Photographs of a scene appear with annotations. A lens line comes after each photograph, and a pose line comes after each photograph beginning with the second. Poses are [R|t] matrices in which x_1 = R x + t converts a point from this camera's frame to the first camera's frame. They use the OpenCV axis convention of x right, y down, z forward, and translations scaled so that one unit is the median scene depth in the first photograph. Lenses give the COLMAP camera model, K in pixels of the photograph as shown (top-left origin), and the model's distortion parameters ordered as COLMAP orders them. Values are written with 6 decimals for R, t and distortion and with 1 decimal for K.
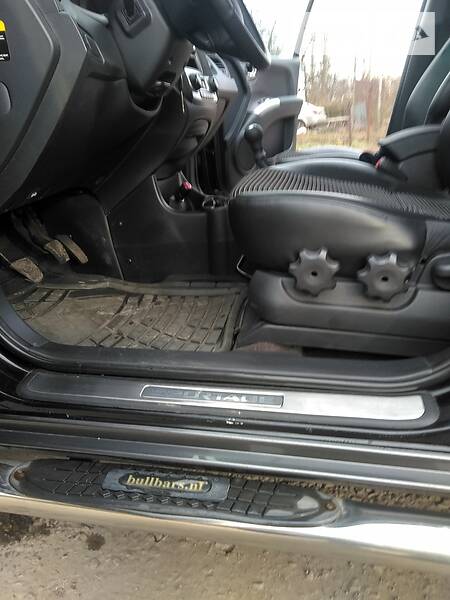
lens RADIAL K [[447.9, 0, 225.0], [0, 447.9, 300.0], [0, 0, 1]] dist [0.027453, -0.006006]
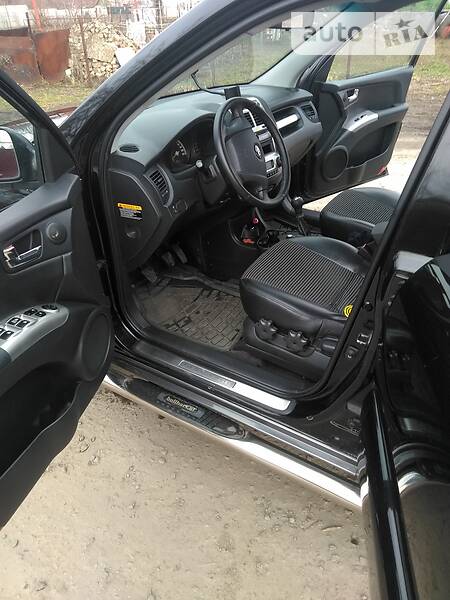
lens RADIAL K [[447.9, 0, 225.0], [0, 447.9, 300.0], [0, 0, 1]] dist [0.027453, -0.006006]
pose [[0.936239, 0.215543, -0.277484, 0.463948], [-0.150853, 0.959828, 0.236587, -0.531126], [0.317331, -0.179642, 0.931144, -0.765633]]
